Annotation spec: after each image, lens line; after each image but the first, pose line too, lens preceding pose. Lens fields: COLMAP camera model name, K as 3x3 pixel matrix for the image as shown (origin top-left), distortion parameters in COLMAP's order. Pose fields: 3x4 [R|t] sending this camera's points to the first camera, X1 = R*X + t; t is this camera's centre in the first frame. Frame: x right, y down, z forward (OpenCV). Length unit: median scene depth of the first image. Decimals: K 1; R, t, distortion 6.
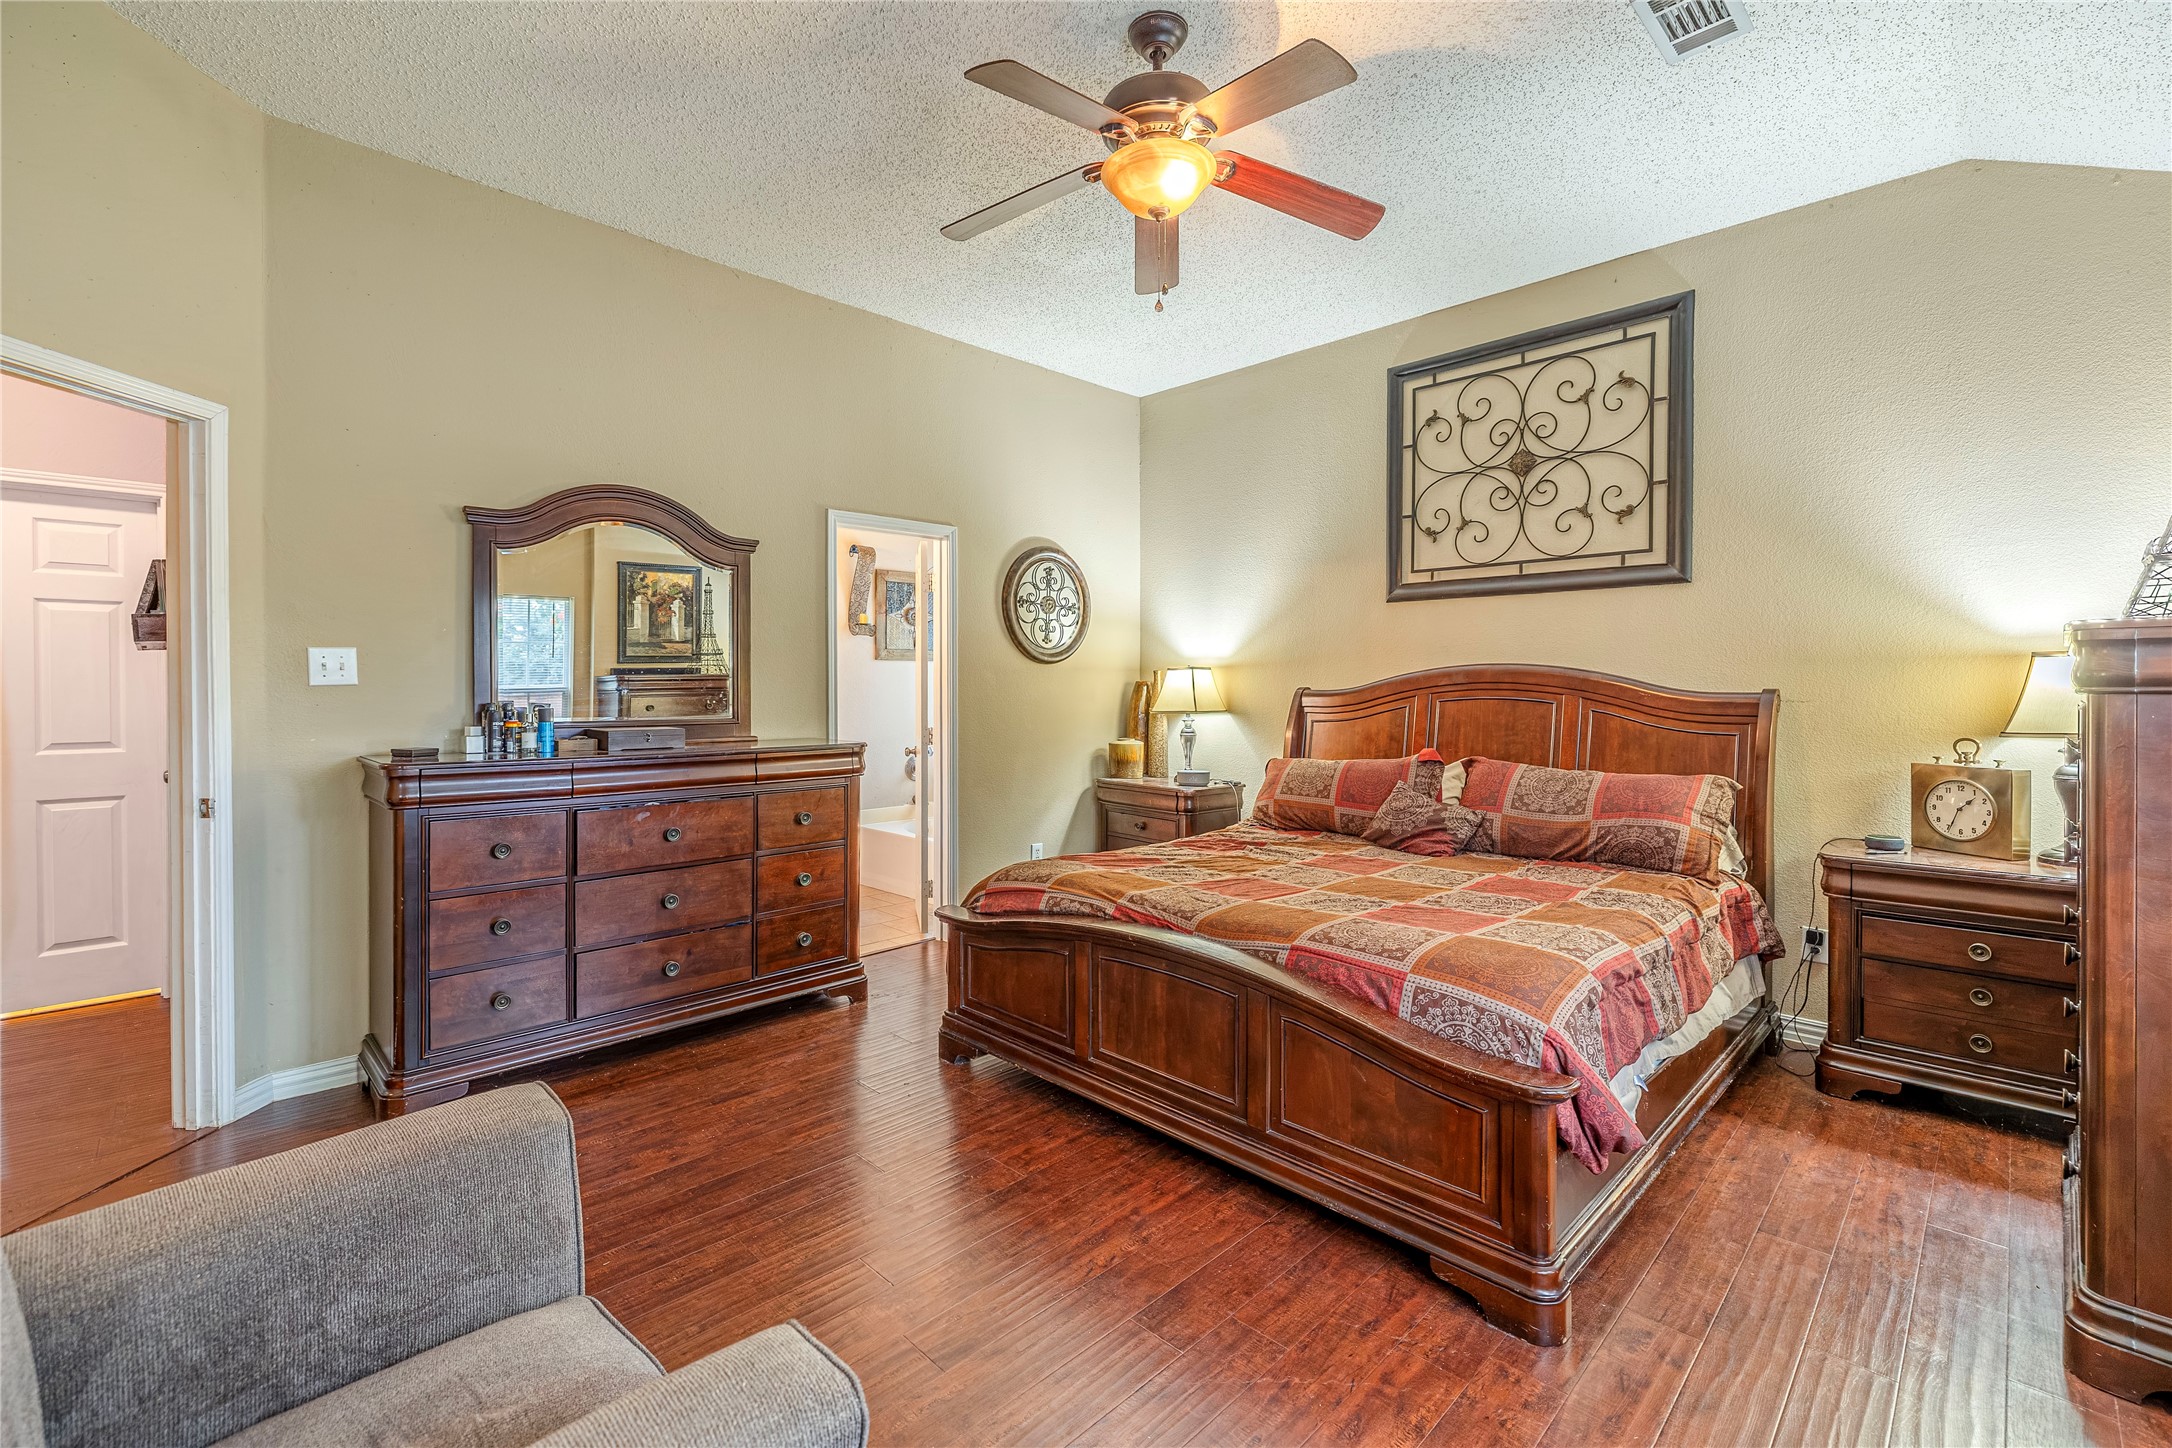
lens RADIAL K [[931.8, 0, 1077.1], [0, 931.8, 701.4], [0, 0, 1]] dist [0.000036, 0.000961]
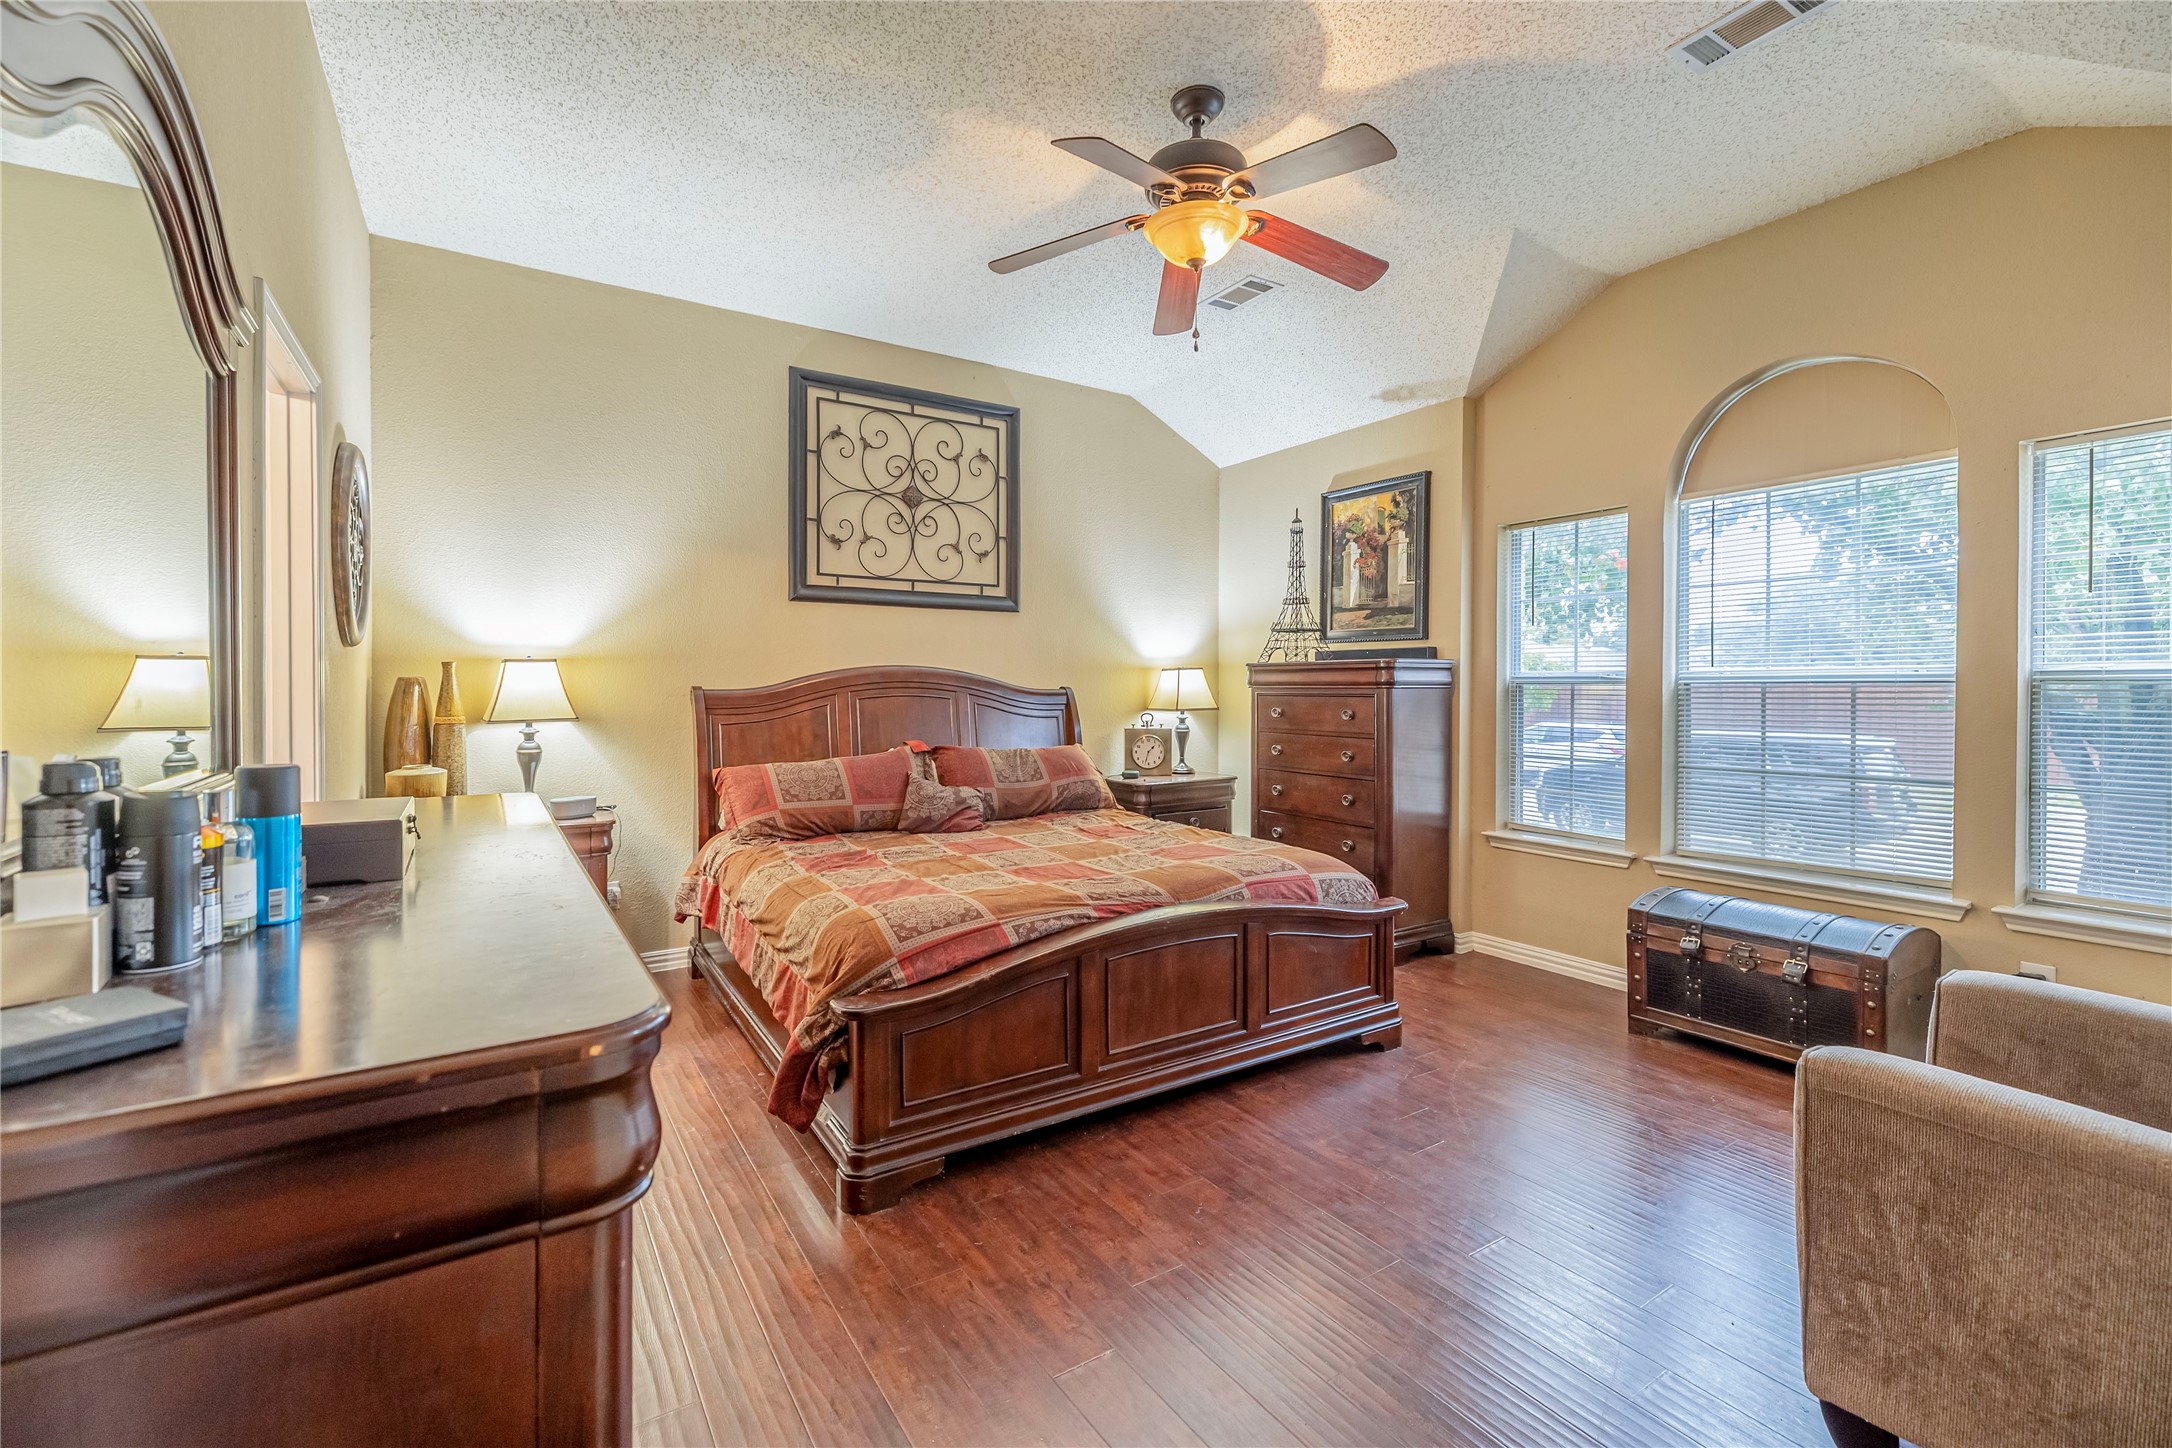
lens RADIAL K [[931.8, 0, 1052.0], [0, 931.8, 696.8], [0, 0, 1]] dist [0.000036, 0.000961]
pose [[0.214277, -0.012650, 0.976691, -0.668014], [0.015957, 0.999828, 0.009449, -0.010018], [-0.976643, 0.013560, 0.214442, 0.593423]]
